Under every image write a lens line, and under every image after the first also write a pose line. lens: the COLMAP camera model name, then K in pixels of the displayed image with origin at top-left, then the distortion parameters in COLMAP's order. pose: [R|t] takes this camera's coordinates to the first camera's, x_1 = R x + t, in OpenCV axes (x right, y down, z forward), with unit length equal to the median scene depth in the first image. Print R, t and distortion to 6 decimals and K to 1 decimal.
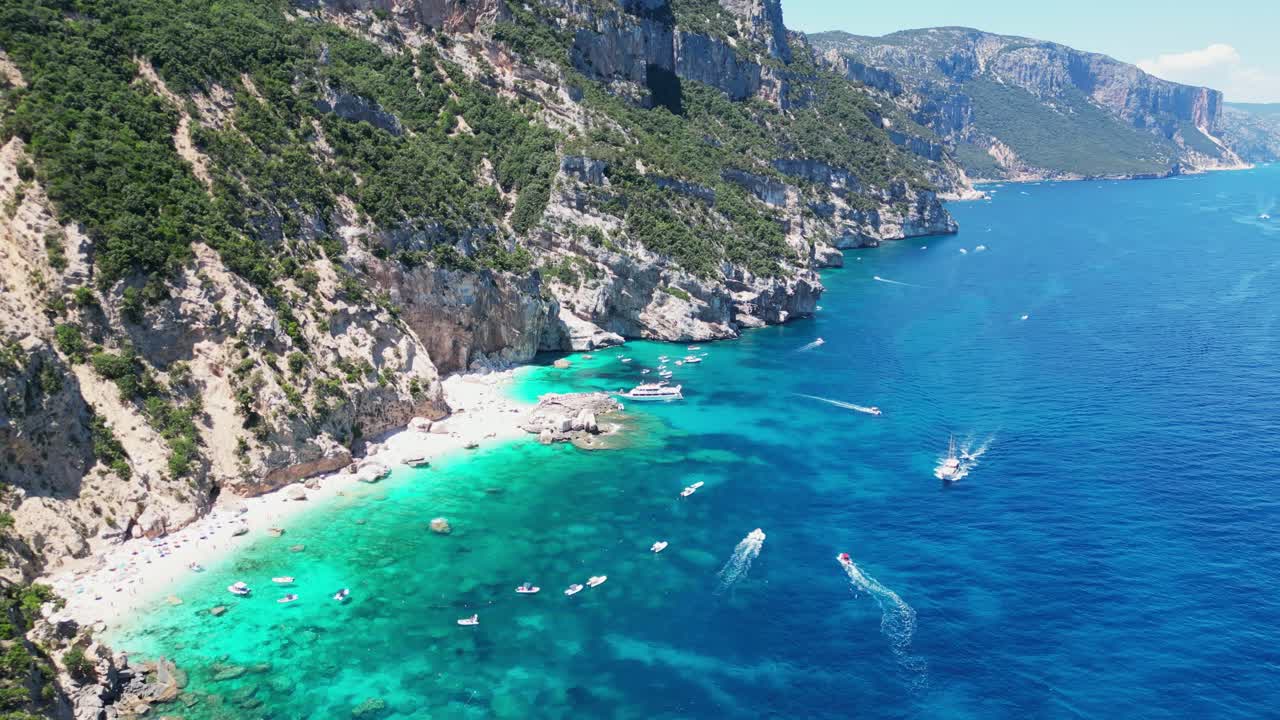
lens RADIAL K [[938.7, 0, 639.5], [0, 938.7, 363.3], [0, 0, 1]] dist [0.089441, -0.100117]
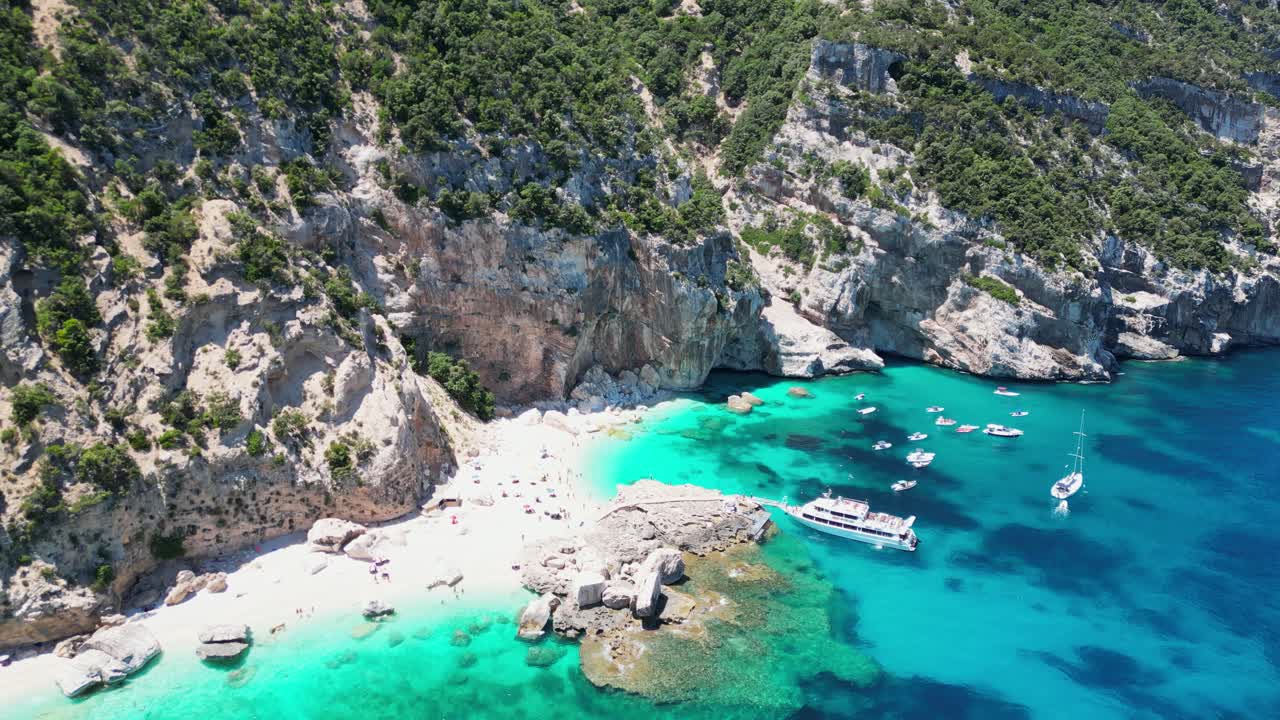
lens RADIAL K [[938.7, 0, 639.5], [0, 938.7, 363.3], [0, 0, 1]] dist [0.089441, -0.100117]
pose [[0.912859, 0.114375, -0.391927, 0.073635], [-0.092389, 0.992926, 0.074573, -0.054069], [0.397684, -0.031865, 0.916969, 0.406850]]
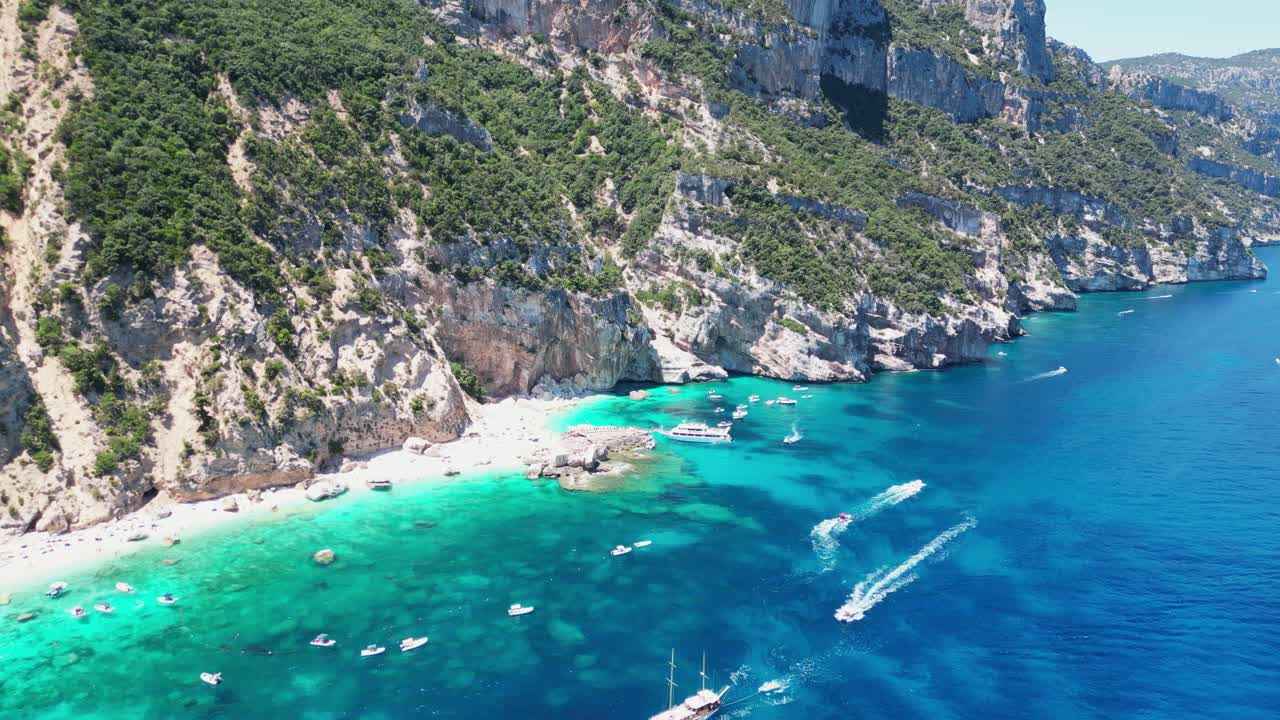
lens RADIAL K [[938.7, 0, 639.5], [0, 938.7, 363.3], [0, 0, 1]] dist [0.089441, -0.100117]
pose [[0.950413, 0.055738, -0.305954, 0.177288], [-0.068812, 0.997113, -0.032104, -0.001113], [0.303281, 0.051565, 0.951505, 0.114871]]
